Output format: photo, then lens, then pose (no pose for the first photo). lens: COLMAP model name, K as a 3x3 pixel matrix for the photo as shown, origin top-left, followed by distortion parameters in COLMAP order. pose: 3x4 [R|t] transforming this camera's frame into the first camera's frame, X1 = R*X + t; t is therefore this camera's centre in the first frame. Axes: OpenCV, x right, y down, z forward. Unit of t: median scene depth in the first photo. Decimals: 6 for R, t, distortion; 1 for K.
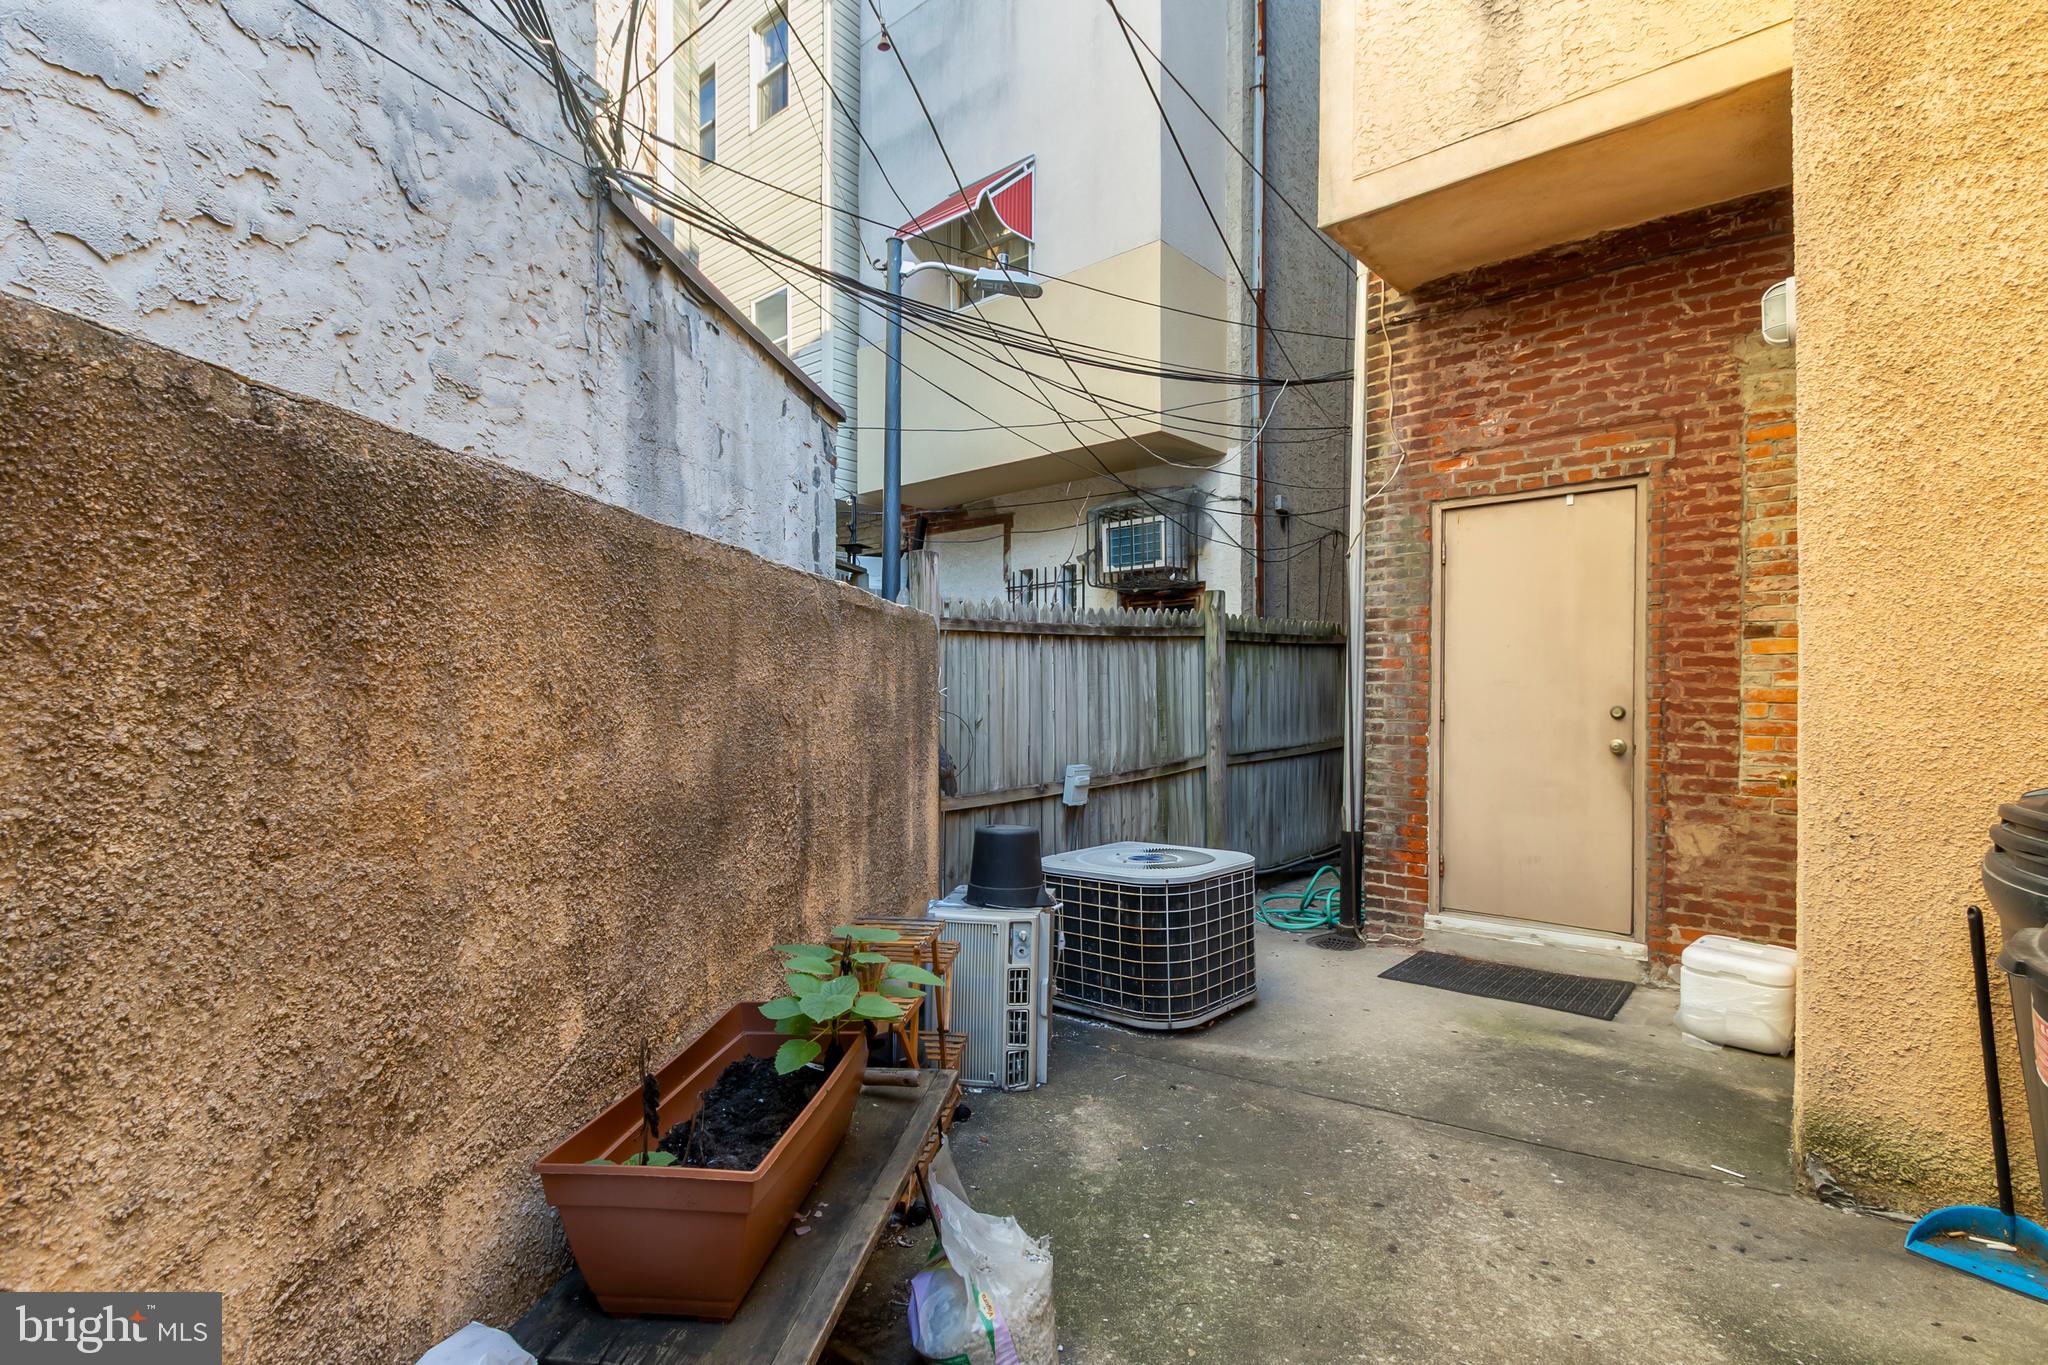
lens RADIAL K [[939.1, 0, 1012.0], [0, 939.1, 688.7], [0, 0, 1]] dist [0.004959, 0.000224]
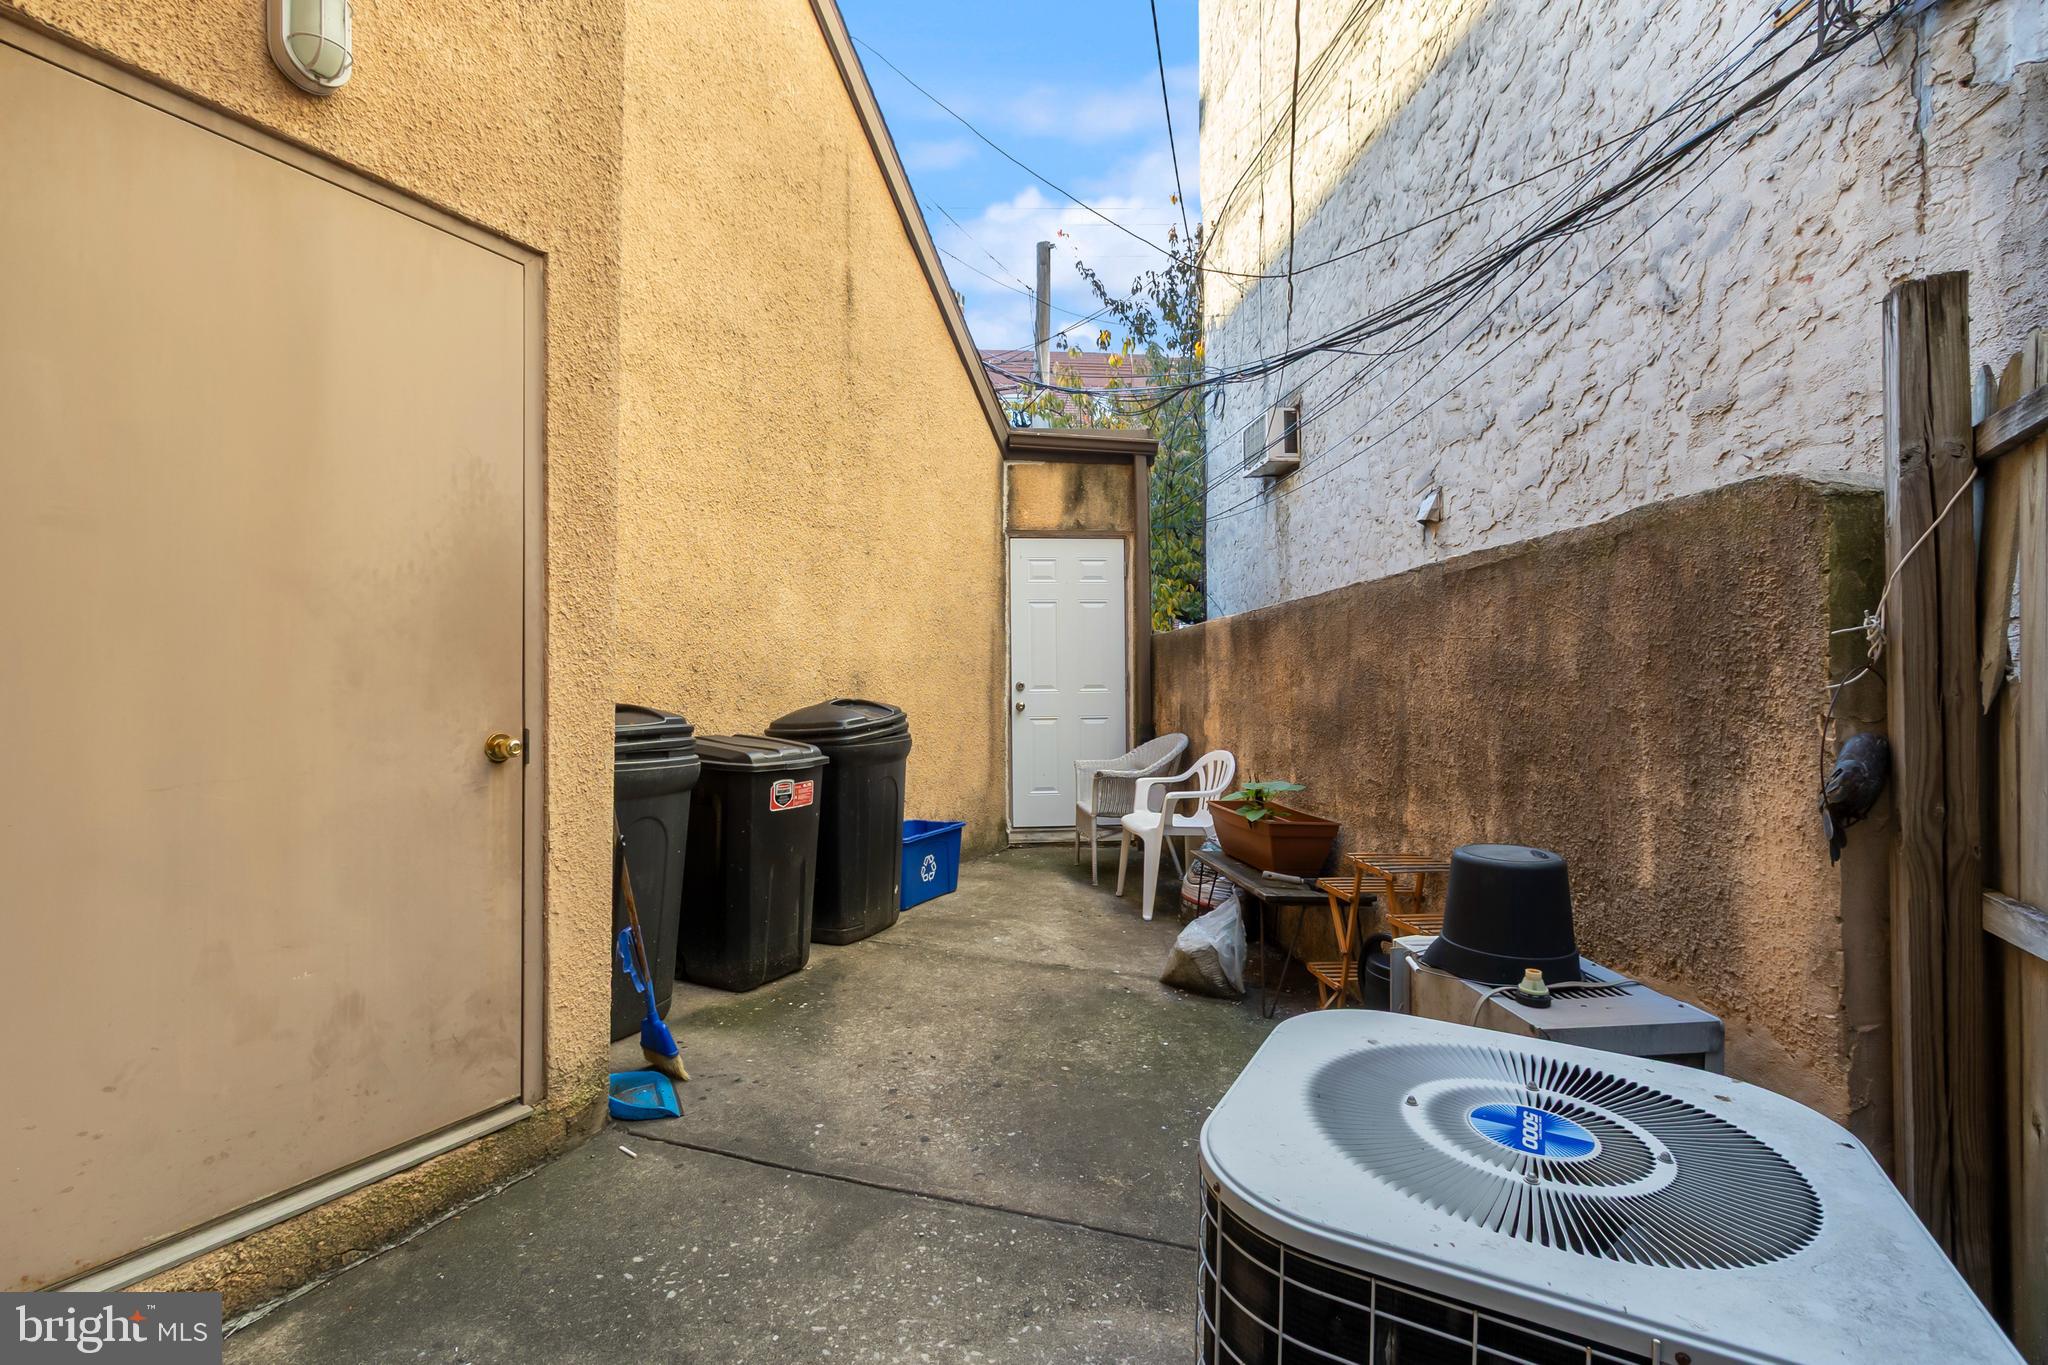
lens RADIAL K [[939.1, 0, 1012.0], [0, 939.1, 688.7], [0, 0, 1]] dist [0.004959, 0.000224]
pose [[-0.971514, -0.000317, -0.236983, 0.789879], [0.003258, 0.999887, -0.014695, 0.081227], [0.236961, -0.015048, -0.971403, 2.619067]]
